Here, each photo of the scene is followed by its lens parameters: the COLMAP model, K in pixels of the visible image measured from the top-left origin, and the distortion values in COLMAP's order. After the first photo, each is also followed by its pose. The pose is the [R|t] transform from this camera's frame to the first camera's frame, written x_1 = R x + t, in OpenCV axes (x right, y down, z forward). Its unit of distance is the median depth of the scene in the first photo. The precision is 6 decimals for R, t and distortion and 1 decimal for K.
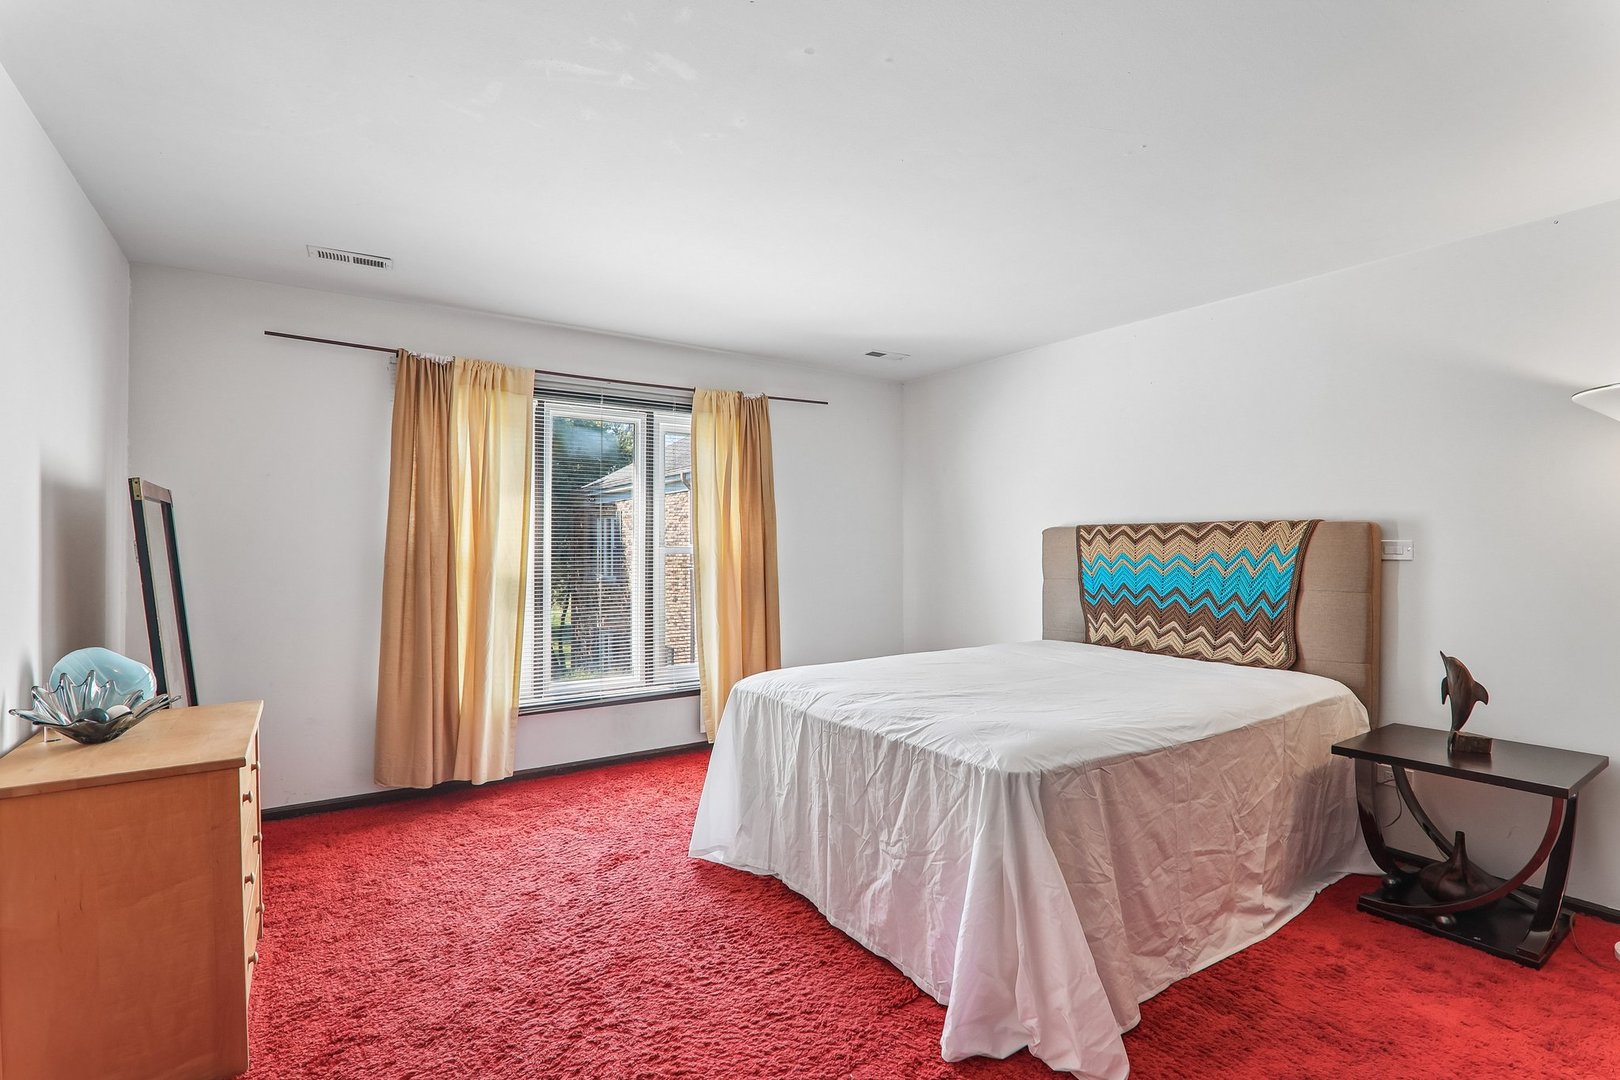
lens RADIAL K [[747.6, 0, 815.2], [0, 747.6, 541.8], [0, 0, 1]] dist [-0.016964, 0.001980]
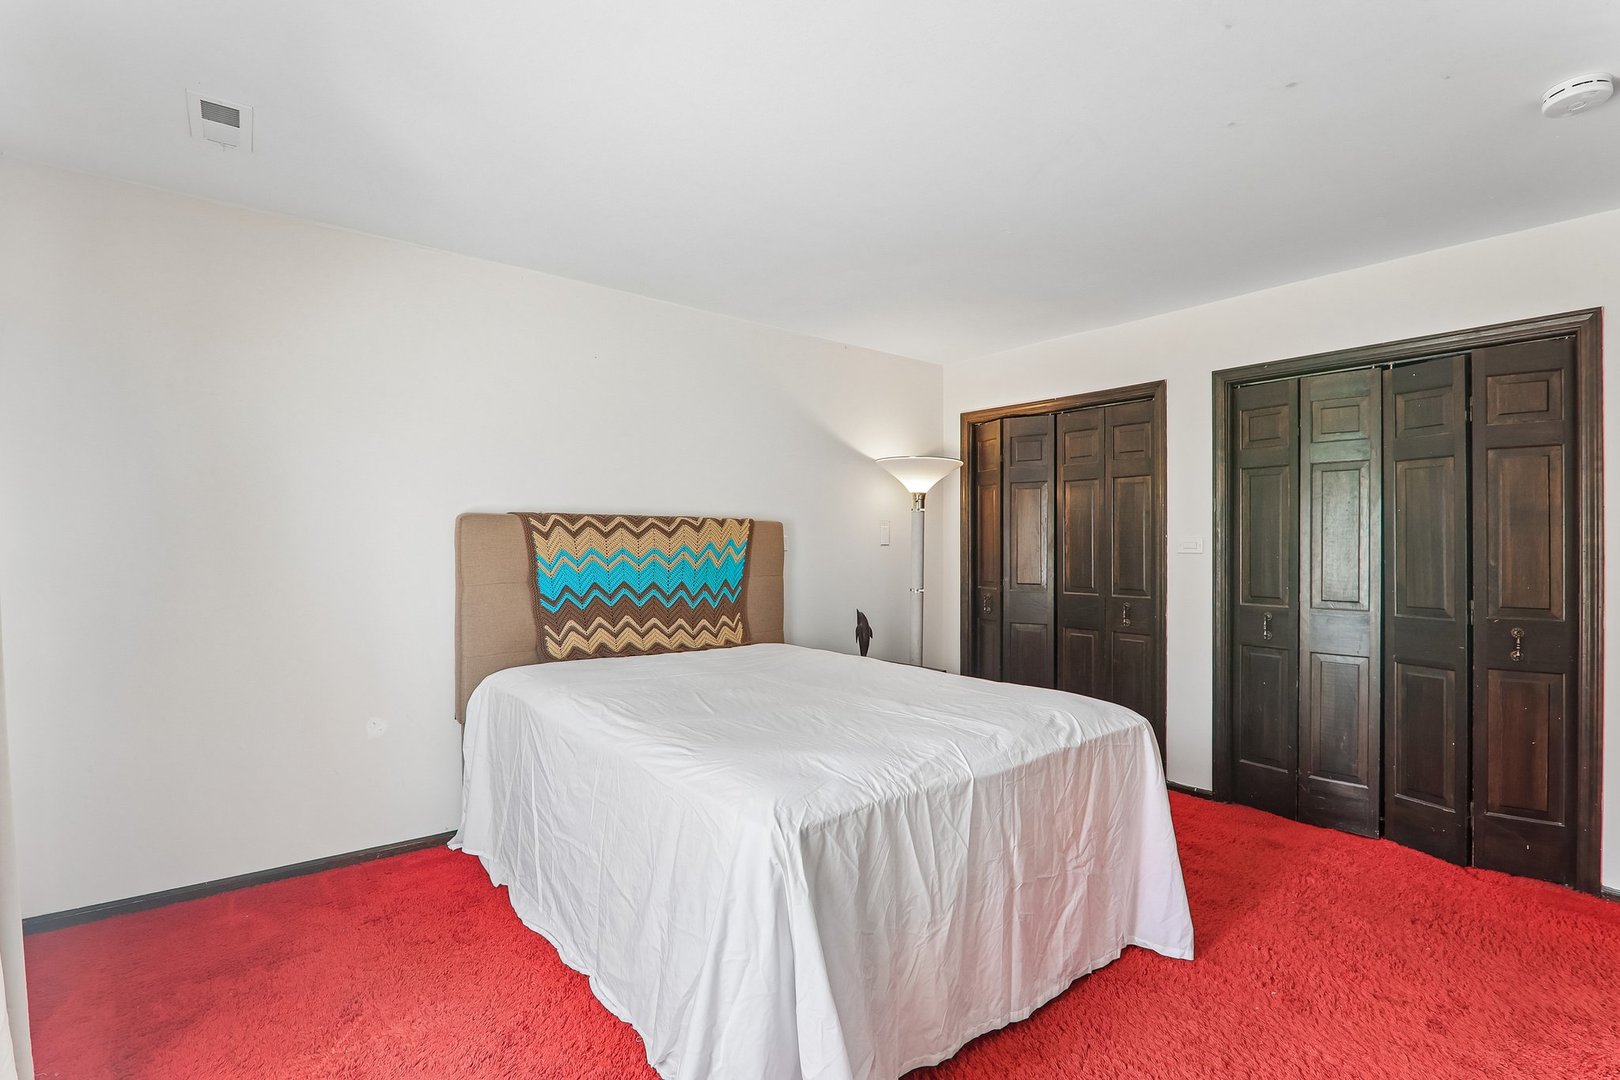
lens RADIAL K [[747.6, 0, 821.9], [0, 747.6, 539.9], [0, 0, 1]] dist [-0.016964, 0.001980]
pose [[-0.074195, -0.000681, 0.997244, -0.507497], [-0.010282, 0.999947, -0.000082, 0.003565], [-0.997191, -0.010259, -0.074198, 0.865289]]
